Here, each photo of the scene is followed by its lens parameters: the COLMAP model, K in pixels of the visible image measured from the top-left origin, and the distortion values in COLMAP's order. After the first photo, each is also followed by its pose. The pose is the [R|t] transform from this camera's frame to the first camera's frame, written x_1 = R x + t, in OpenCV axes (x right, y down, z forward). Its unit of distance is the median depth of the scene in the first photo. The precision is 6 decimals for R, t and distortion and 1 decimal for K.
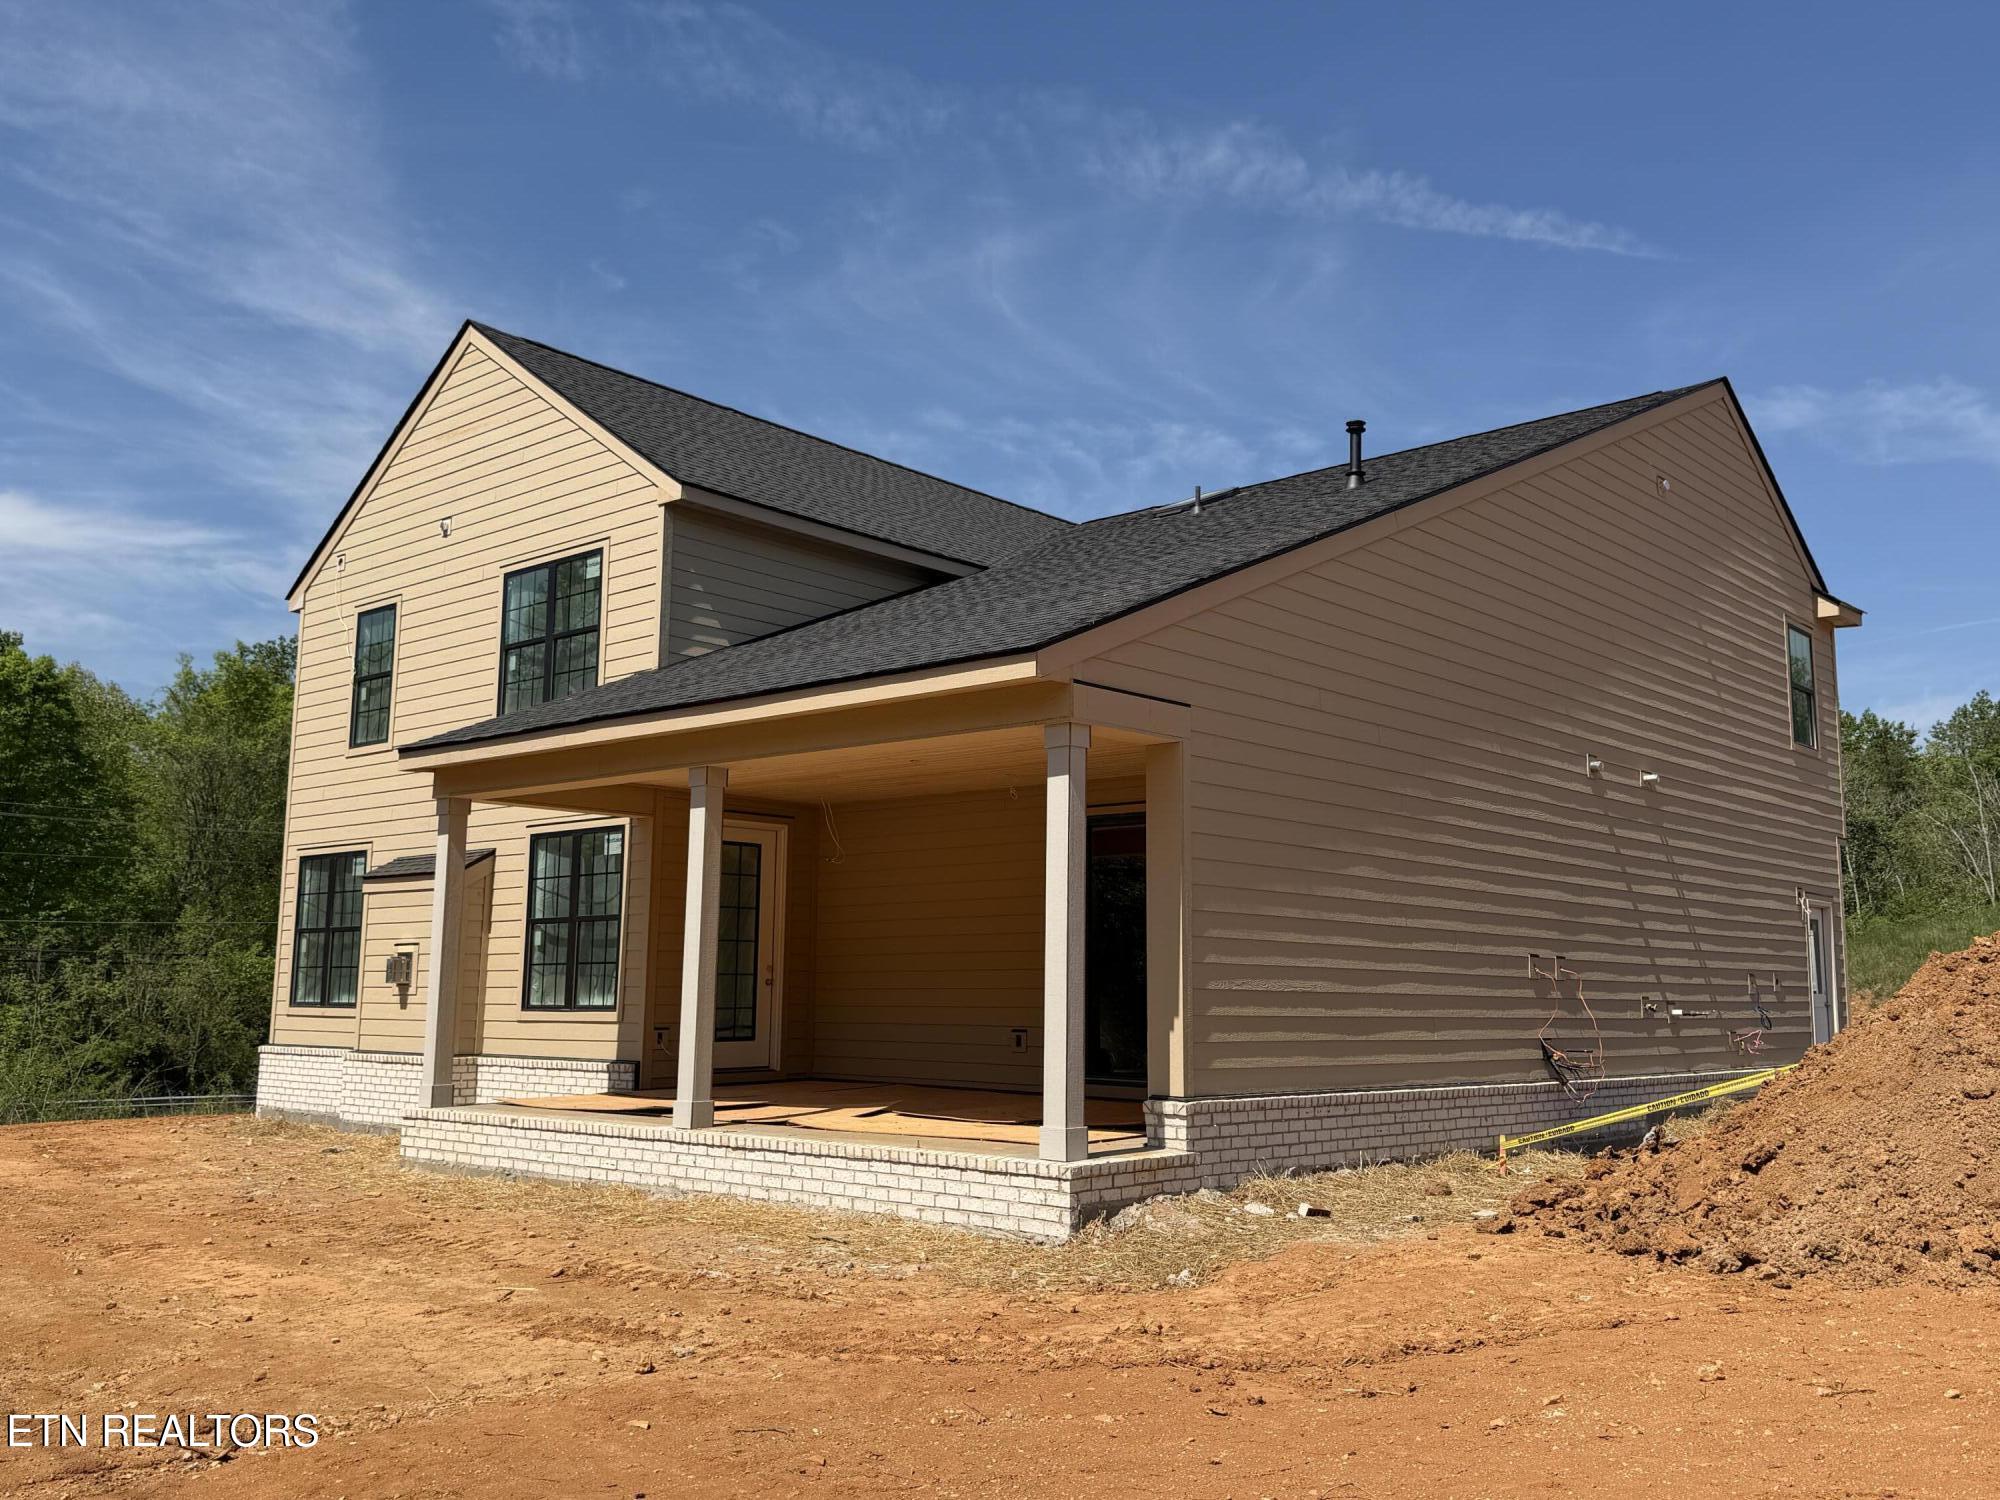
lens RADIAL K [[1736.4, 0, 995.7], [0, 1736.4, 748.1], [0, 0, 1]] dist [0.185923, -0.250650]
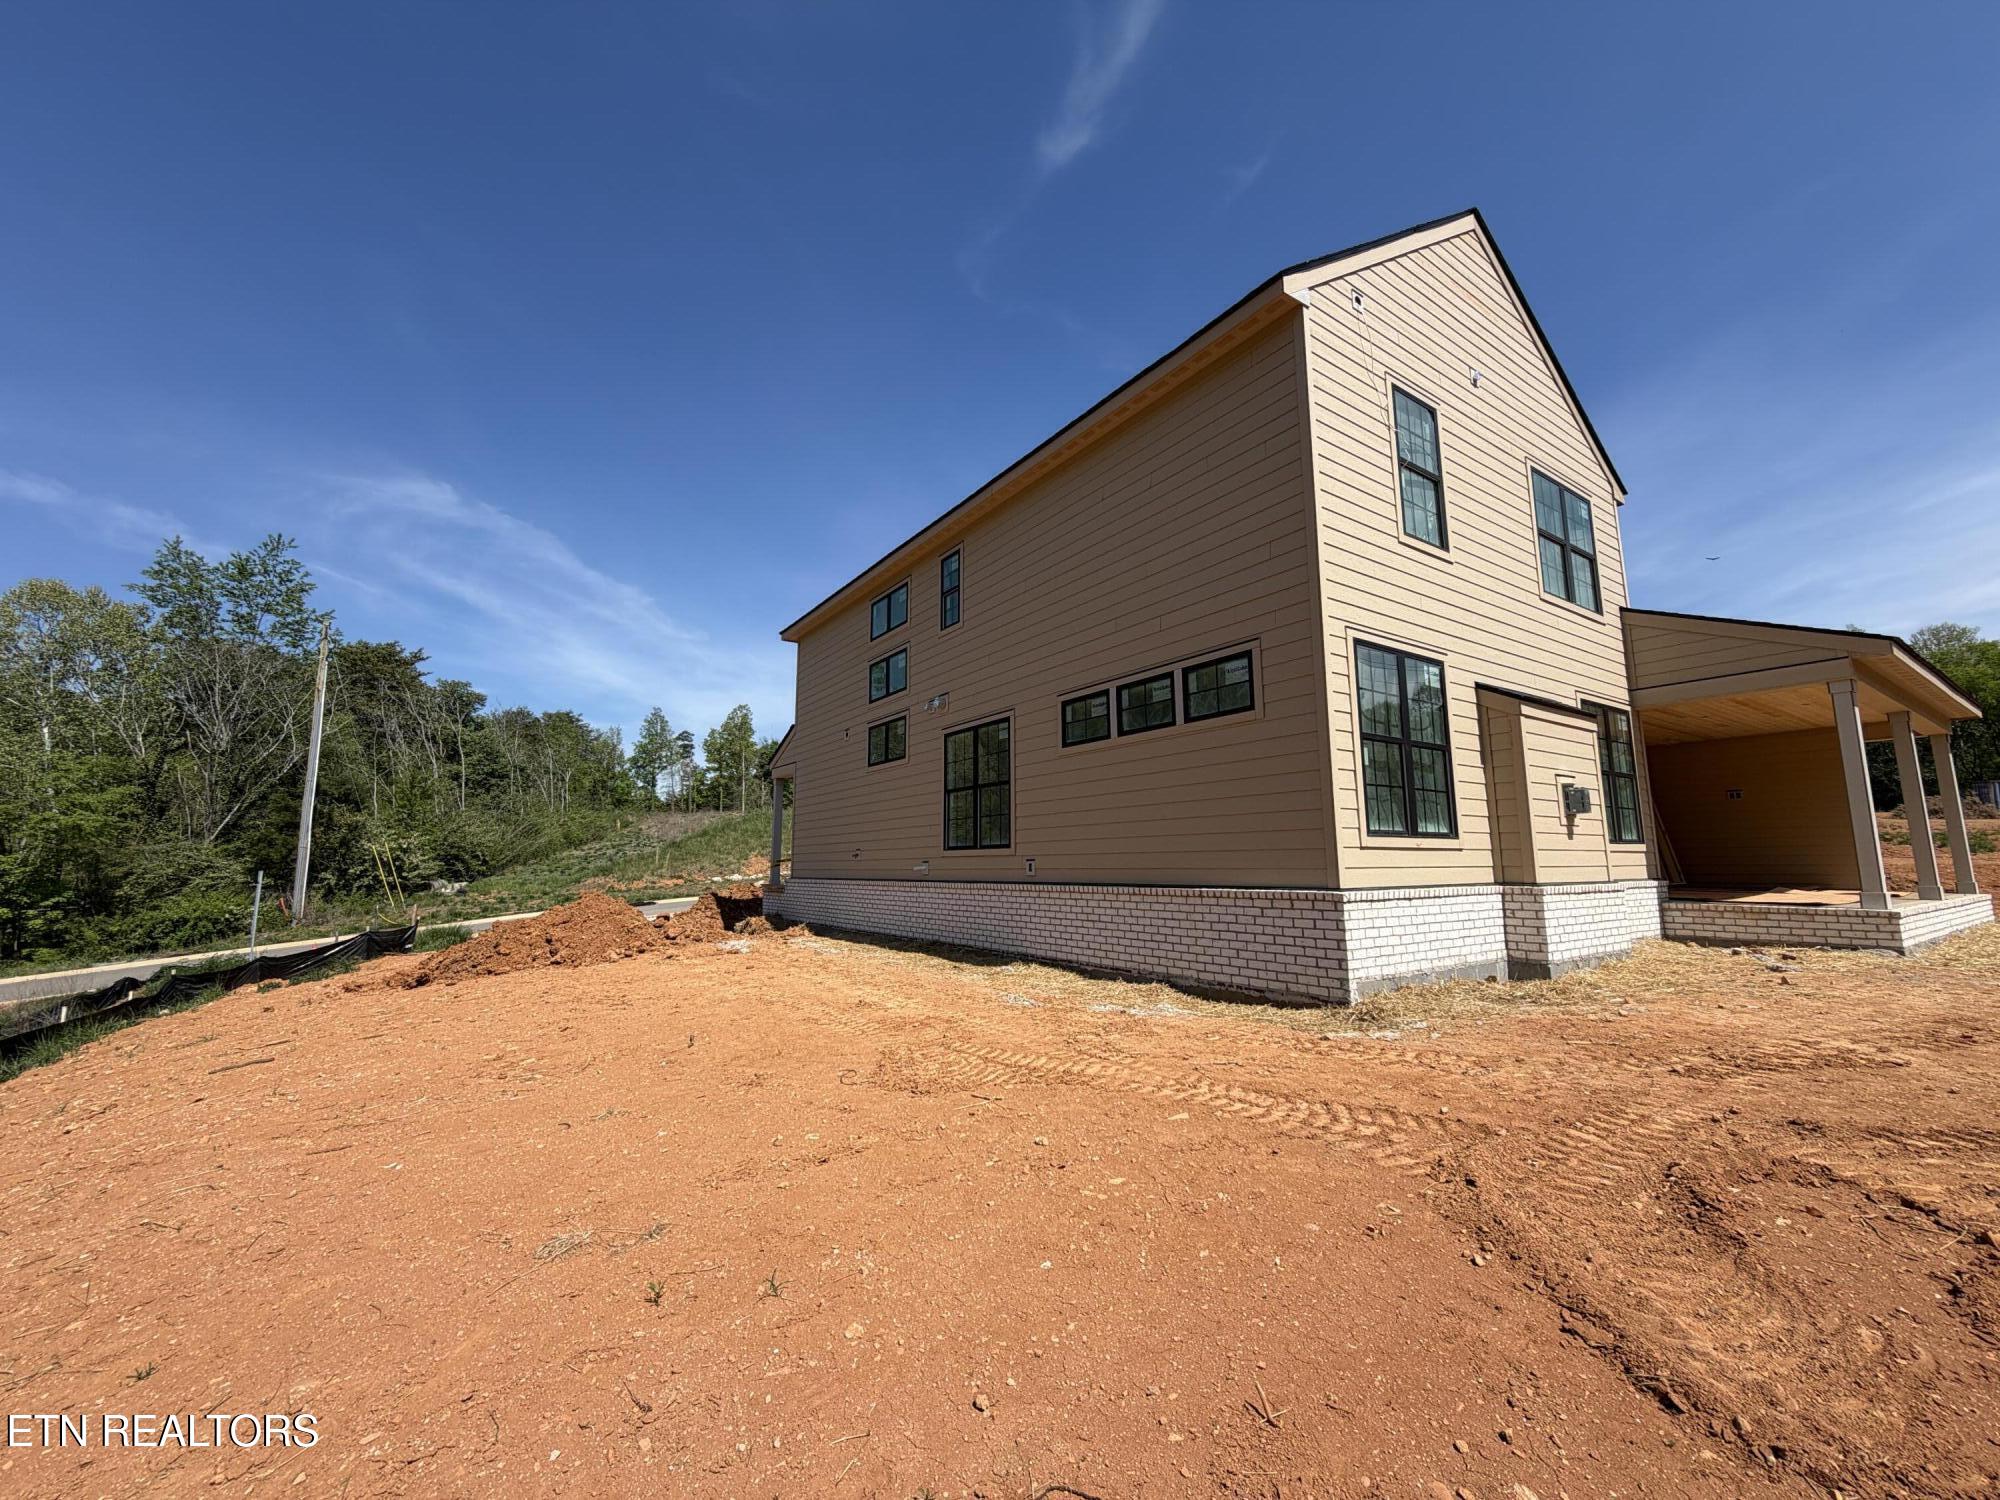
lens RADIAL K [[795.6, 0, 1005.8], [0, 795.6, 749.3], [0, 0, 1]] dist [0.000941, 0.000149]
pose [[0.221449, 0.118231, 0.967978, -0.777618], [-0.131068, 0.987225, -0.090597, 0.165097], [-0.966324, -0.106808, 0.234116, 1.111093]]
